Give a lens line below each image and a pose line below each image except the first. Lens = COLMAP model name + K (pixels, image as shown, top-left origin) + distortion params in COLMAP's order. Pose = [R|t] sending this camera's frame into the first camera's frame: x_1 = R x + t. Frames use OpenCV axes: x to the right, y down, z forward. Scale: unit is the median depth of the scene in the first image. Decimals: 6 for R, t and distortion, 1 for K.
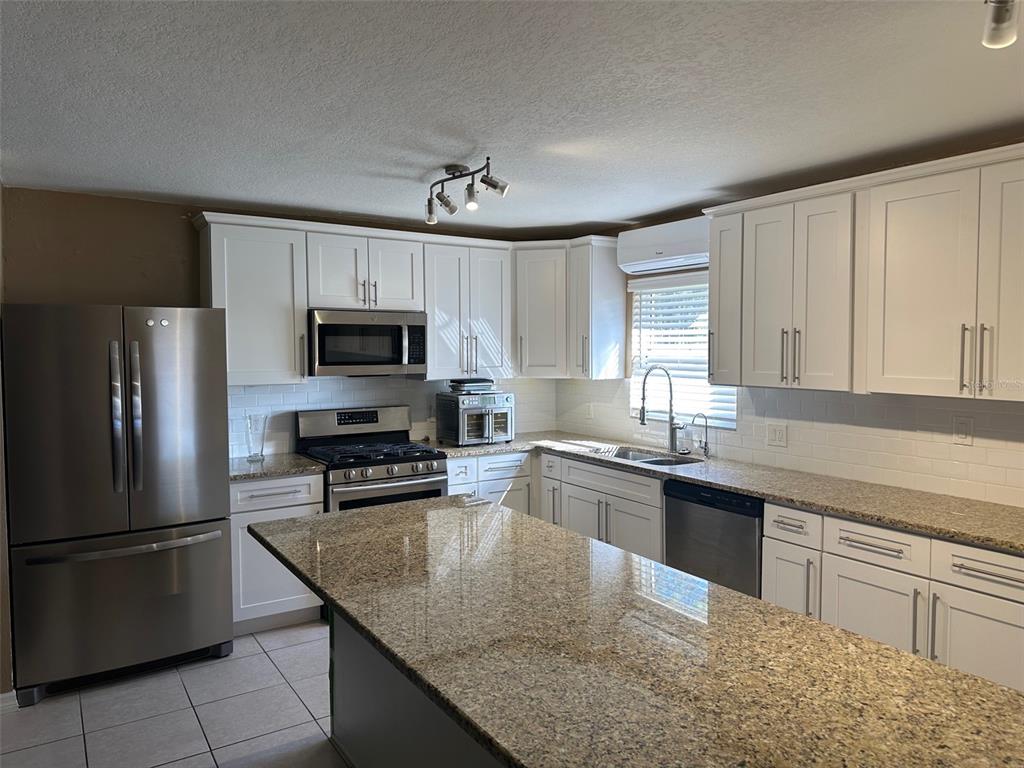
lens RADIAL K [[720.8, 0, 521.6], [0, 720.8, 378.1], [0, 0, 1]] dist [0.173204, -0.261530]
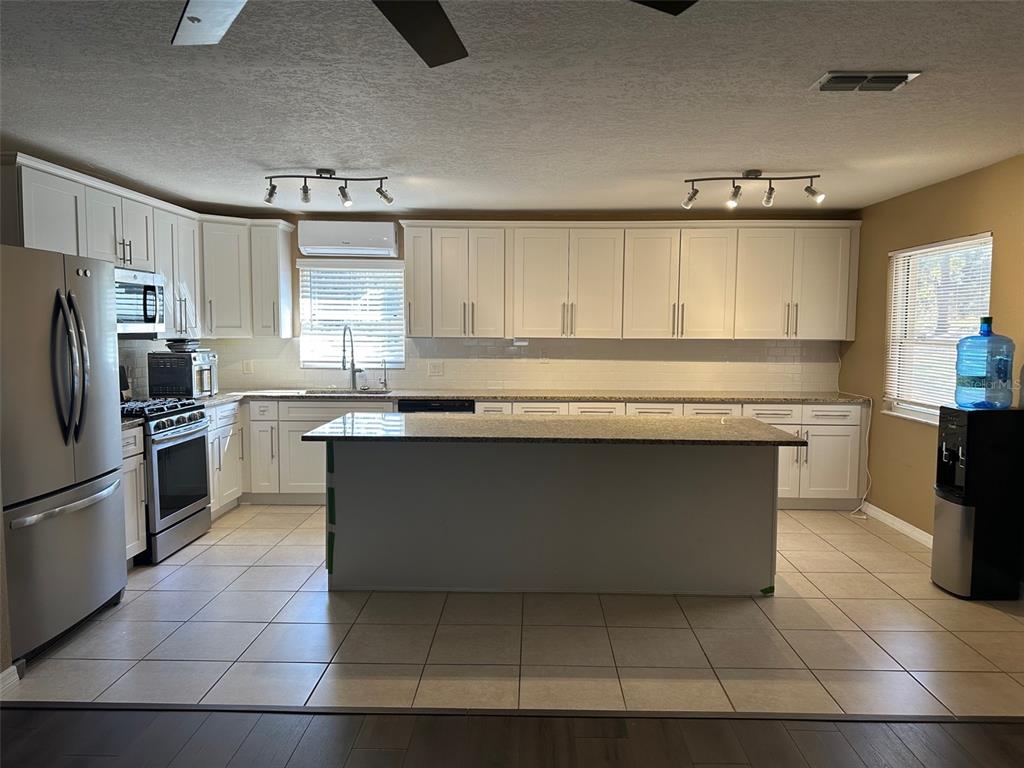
lens RADIAL K [[720.8, 0, 521.6], [0, 720.8, 378.1], [0, 0, 1]] dist [0.173204, -0.261530]
pose [[0.557697, -0.051682, 0.828434, -0.850923], [0.031970, 0.998657, 0.040779, 0.038507], [-0.829429, 0.003742, 0.558600, -0.036141]]
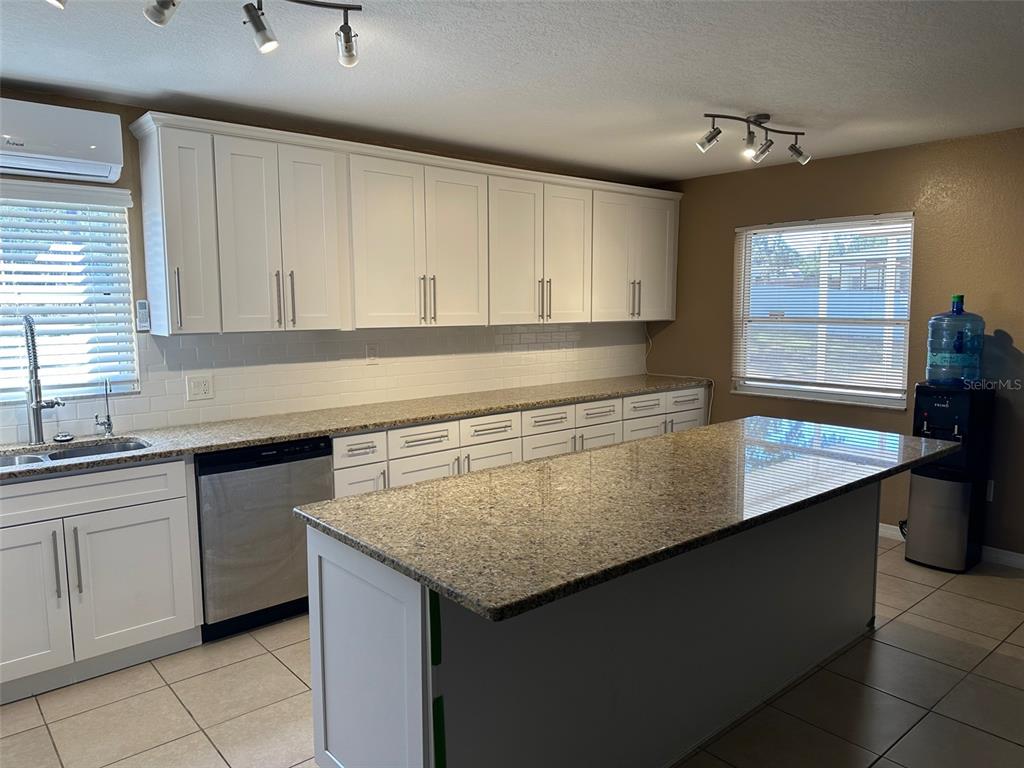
lens RADIAL K [[720.8, 0, 521.6], [0, 720.8, 378.1], [0, 0, 1]] dist [0.173204, -0.261530]
pose [[-0.140514, -0.100251, 0.984990, -0.603146], [0.053933, 0.992608, 0.108720, -0.012171], [-0.988609, 0.068400, -0.134069, 0.725257]]
